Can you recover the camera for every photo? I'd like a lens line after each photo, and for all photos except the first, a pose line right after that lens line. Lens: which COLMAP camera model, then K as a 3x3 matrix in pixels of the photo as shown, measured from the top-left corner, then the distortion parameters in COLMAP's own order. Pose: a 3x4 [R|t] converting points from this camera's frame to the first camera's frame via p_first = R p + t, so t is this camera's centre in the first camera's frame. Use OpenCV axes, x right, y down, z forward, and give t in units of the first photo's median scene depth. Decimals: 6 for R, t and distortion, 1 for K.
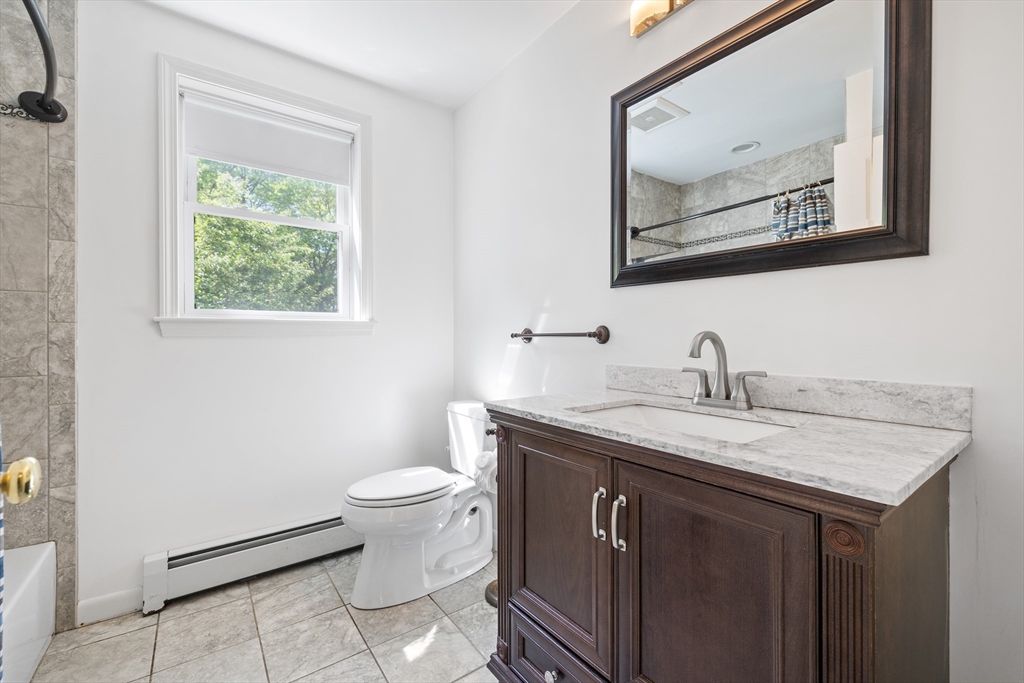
lens RADIAL K [[427.7, 0, 506.8], [0, 427.7, 339.1], [0, 0, 1]] dist [0.000418, -0.000994]
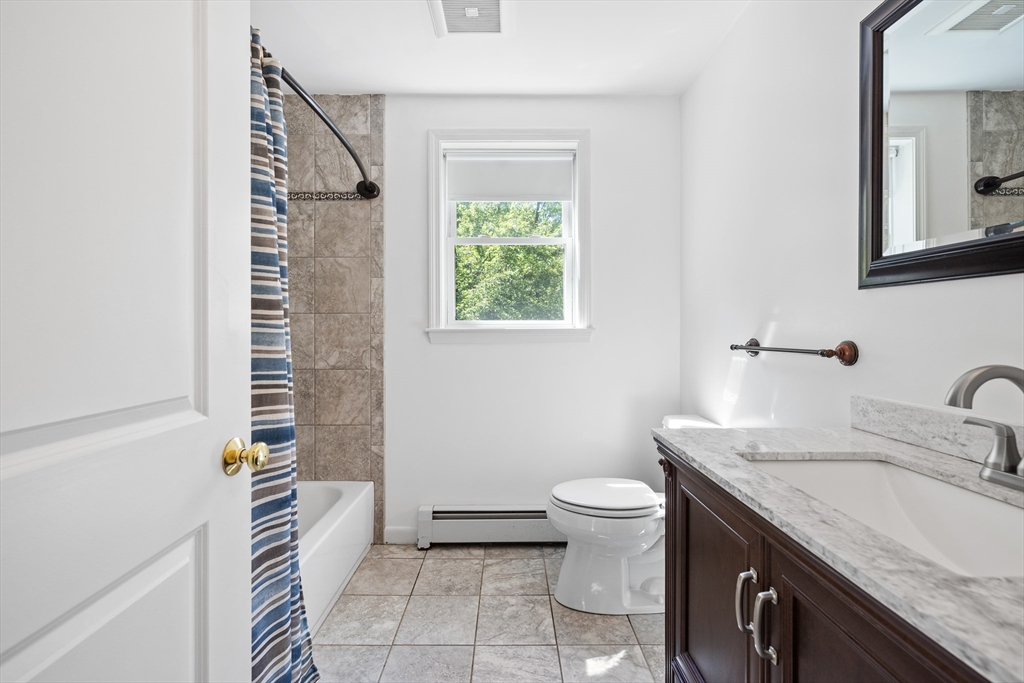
lens RADIAL K [[427.7, 0, 508.9], [0, 427.7, 335.5], [0, 0, 1]] dist [0.000418, -0.000994]
pose [[0.812026, 0.006867, -0.583580, 0.180511], [-0.004196, 0.999974, 0.005928, -0.042587], [0.583606, -0.002366, 0.812034, 0.071502]]
